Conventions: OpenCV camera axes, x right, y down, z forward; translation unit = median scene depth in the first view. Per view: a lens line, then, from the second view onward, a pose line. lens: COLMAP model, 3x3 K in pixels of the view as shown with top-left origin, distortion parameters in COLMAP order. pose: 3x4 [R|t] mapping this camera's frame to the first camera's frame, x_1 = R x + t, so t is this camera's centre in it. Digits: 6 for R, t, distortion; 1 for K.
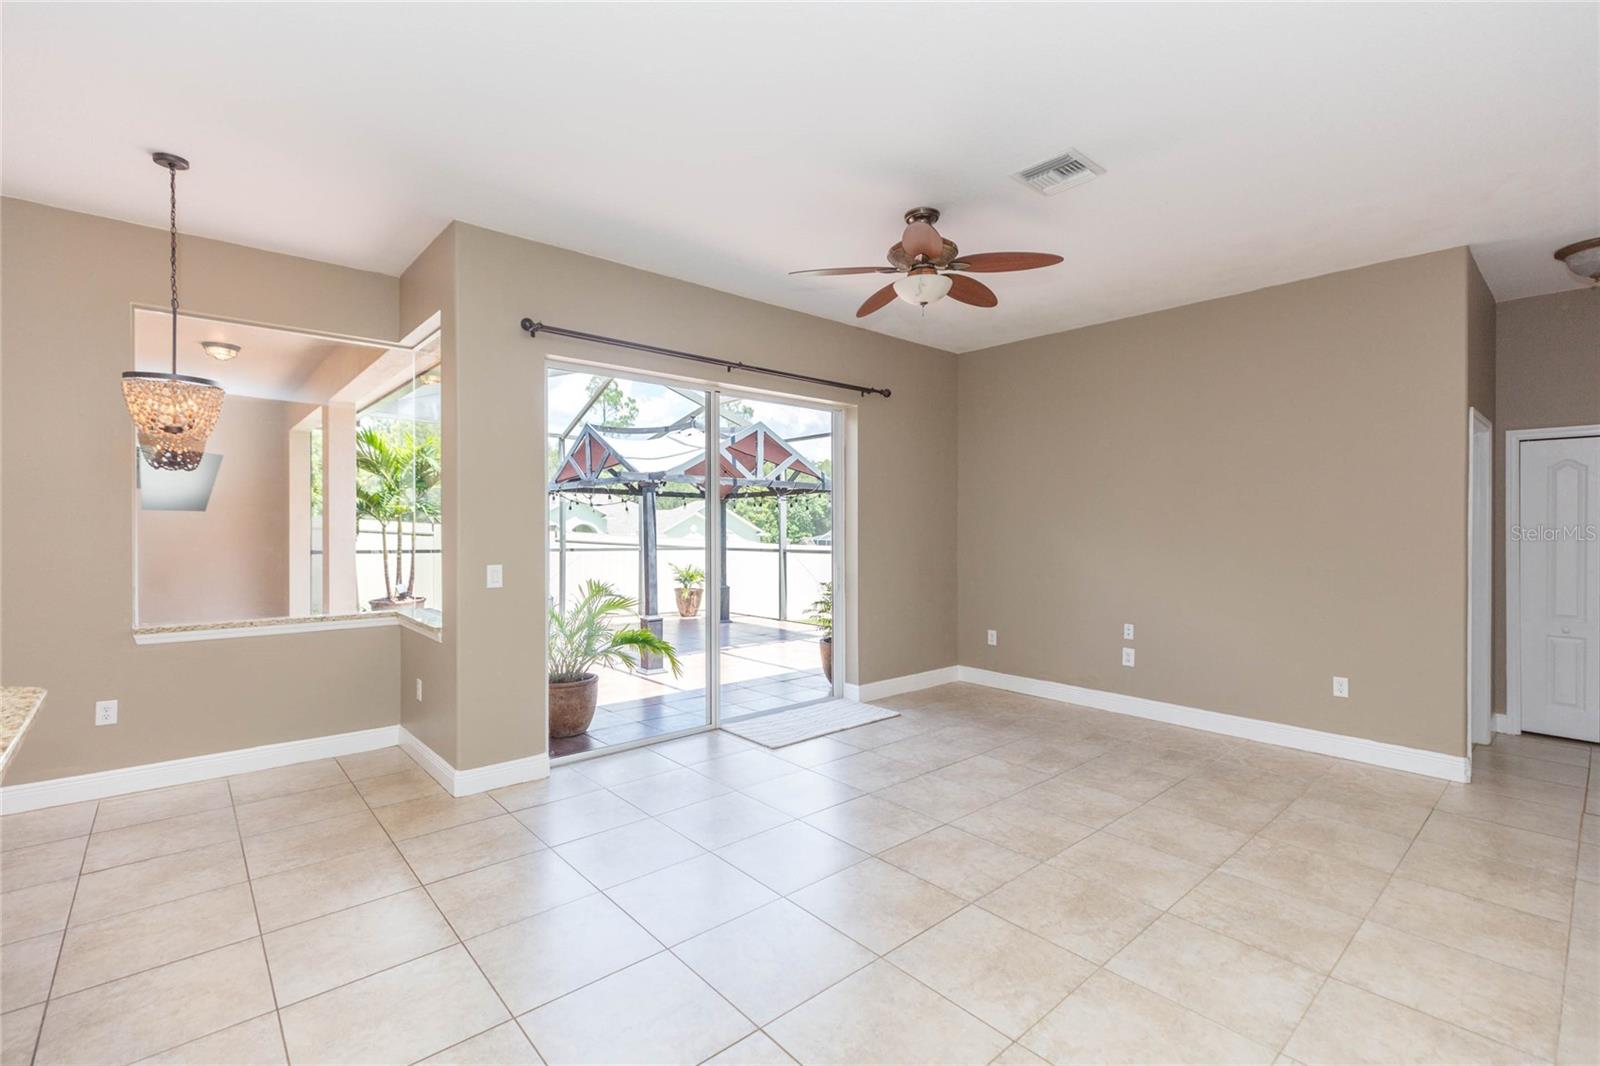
lens RADIAL K [[714.7, 0, 811.2], [0, 714.7, 530.0], [0, 0, 1]] dist [0.001146, 0.000639]
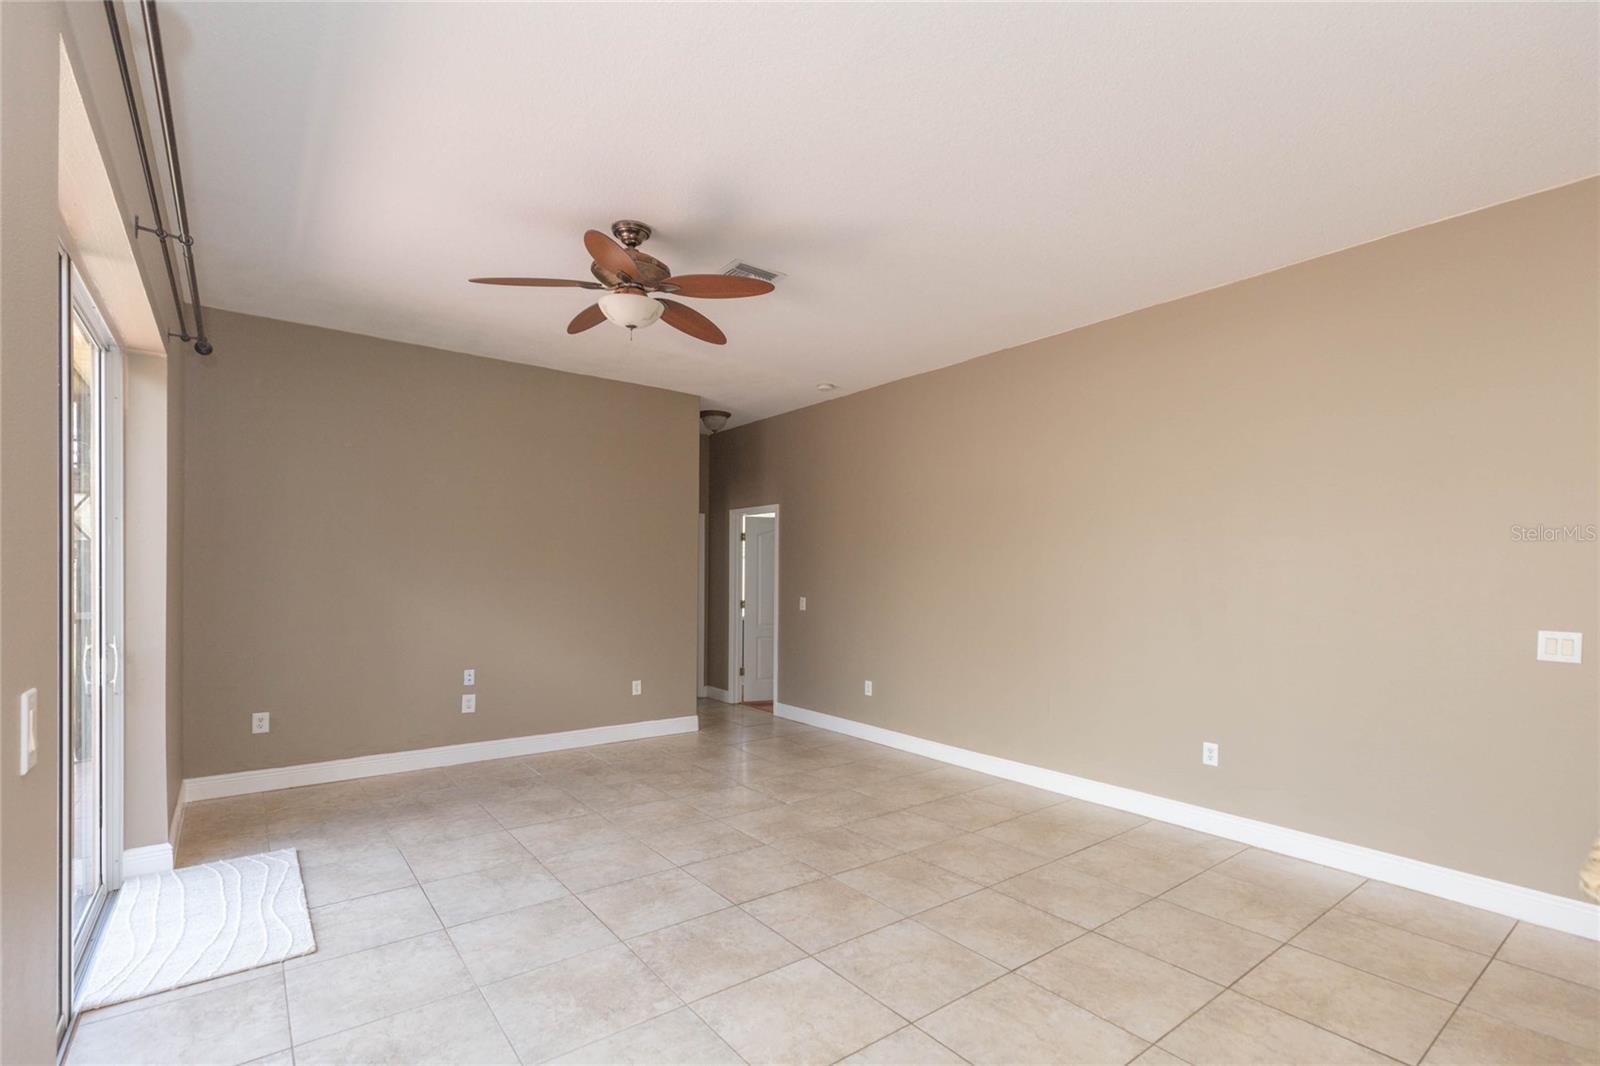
lens RADIAL K [[724.7, 0, 810.4], [0, 724.7, 582.1], [0, 0, 1]] dist [0.003743, 0.000246]
pose [[0.070136, -0.008991, 0.997497, -0.624220], [0.000352, 0.999960, 0.008988, 0.006254], [-0.997537, -0.000279, 0.070136, 0.586671]]
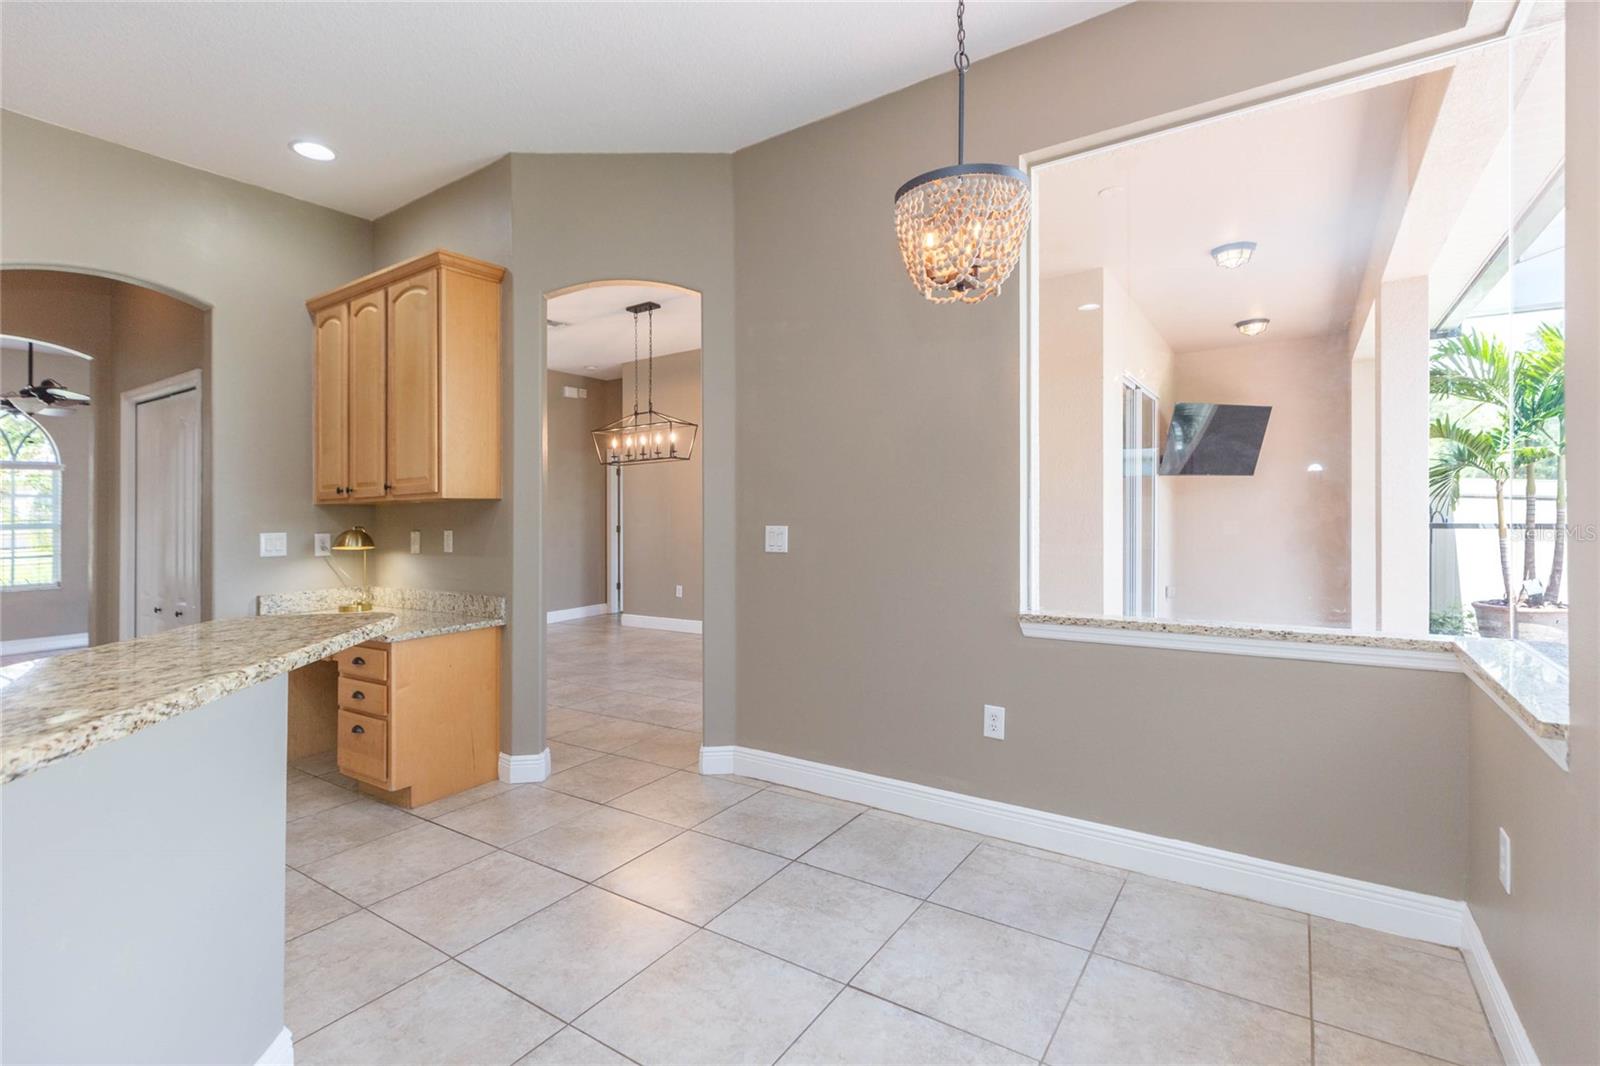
lens RADIAL K [[742.7, 0, 794.1], [0, 742.7, 518.9], [0, 0, 1]] dist [-0.000826, -0.000313]
pose [[0.237921, -0.001120, -0.971284, -0.246737], [0.010489, 0.999944, 0.001417, 0.036086], [0.971228, -0.010524, 0.237919, 0.523164]]
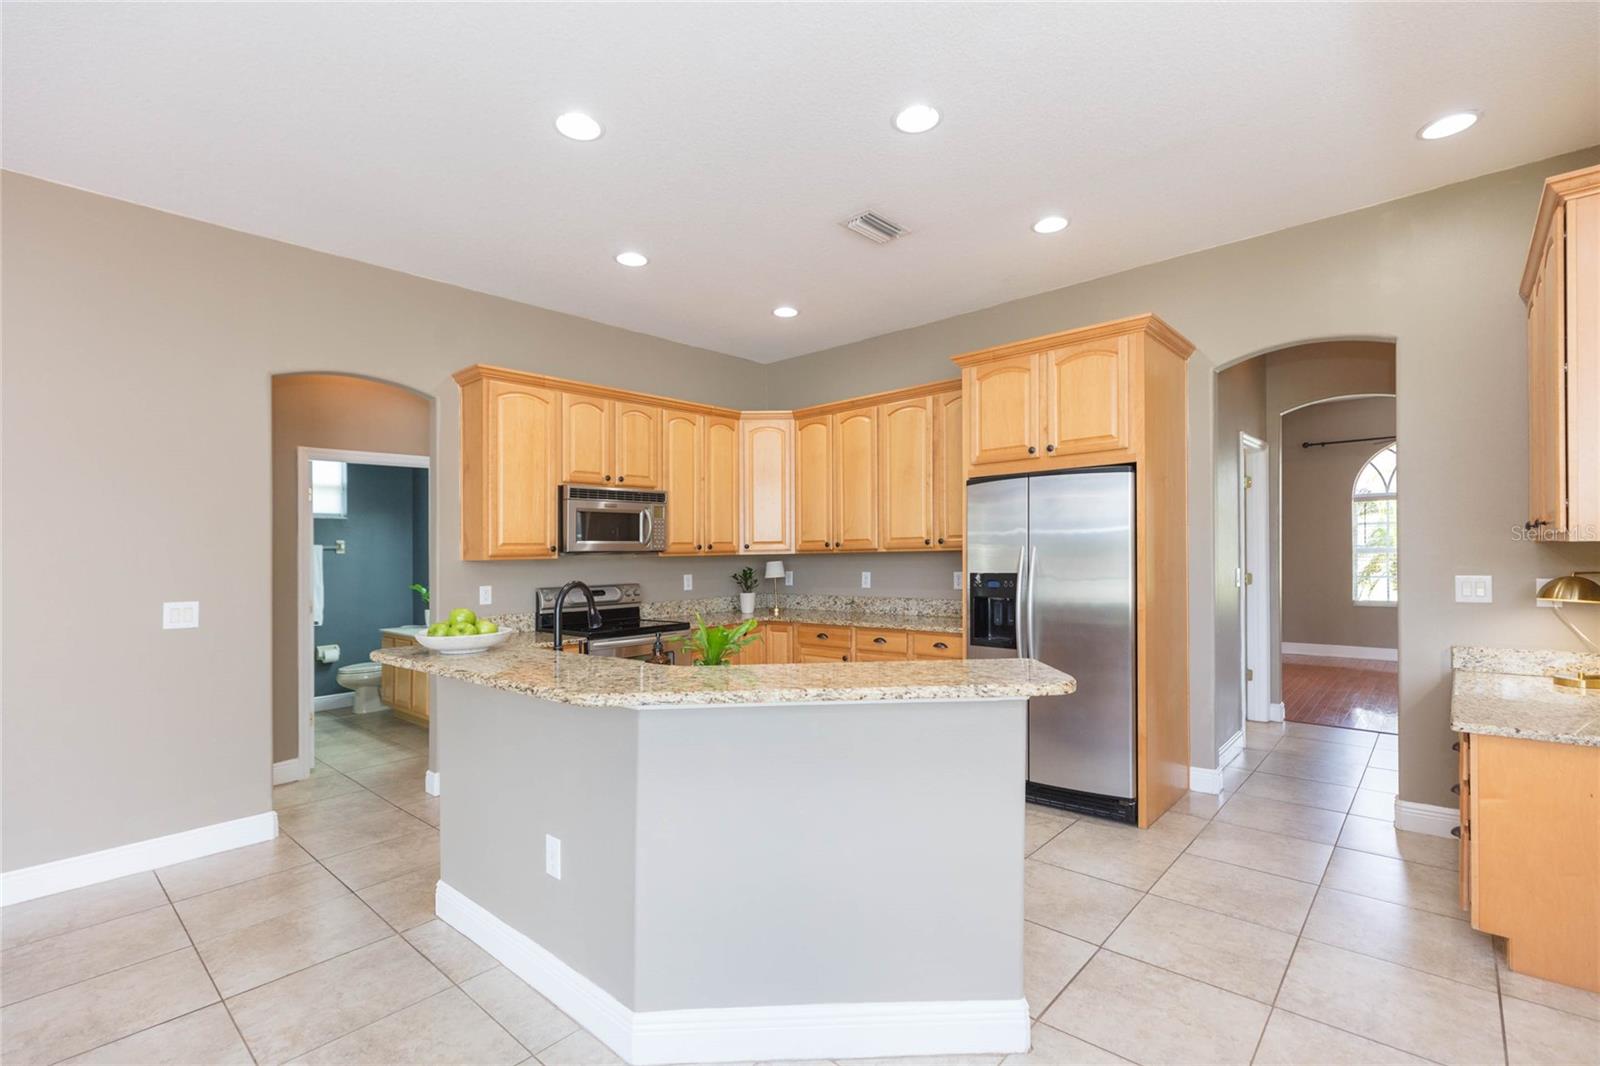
lens RADIAL K [[718.6, 0, 812.6], [0, 718.6, 551.1], [0, 0, 1]] dist [0.001877, 0.000279]
pose [[-0.993337, 0.017093, -0.113975, -0.498298], [0.016654, 0.999850, 0.004806, 0.007069], [0.114040, 0.002876, -0.993472, 0.788564]]
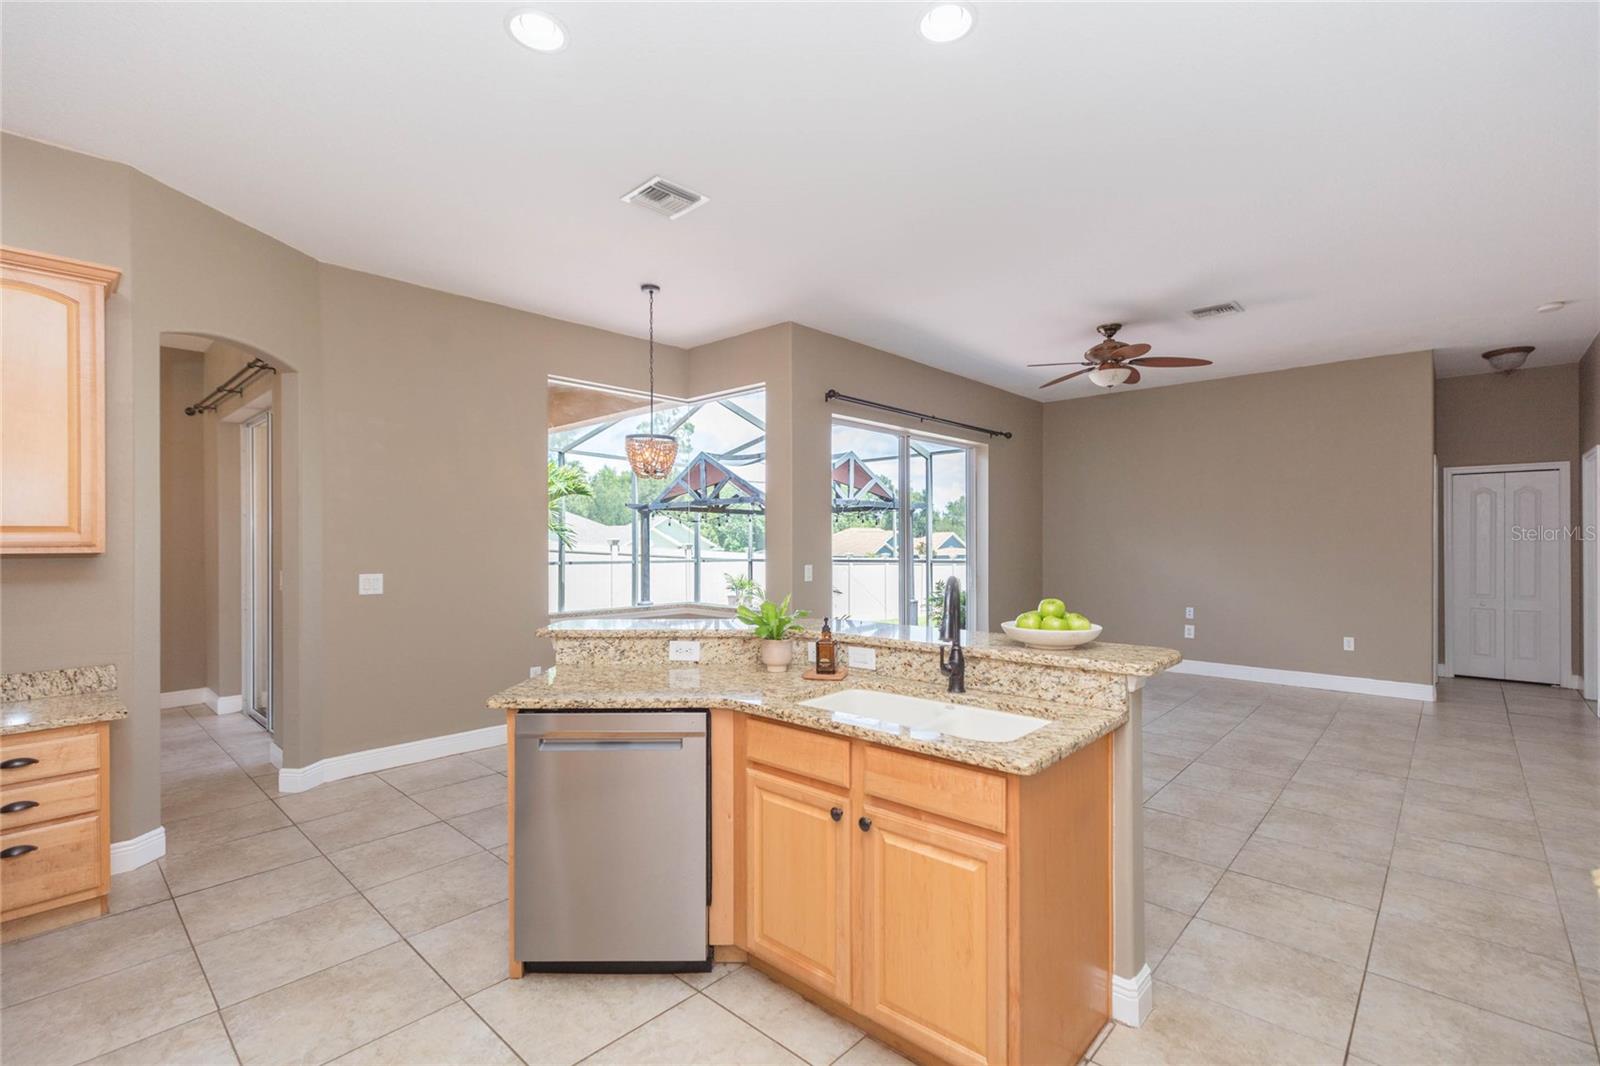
lens RADIAL K [[712.2, 0, 809.3], [0, 712.2, 544.7], [0, 0, 1]] dist [0.000111, -0.000013]
pose [[0.994975, -0.007547, 0.099834, -0.511323], [0.007598, 0.999971, -0.000136, 0.008677], [-0.099830, 0.000894, 0.995004, -0.344518]]
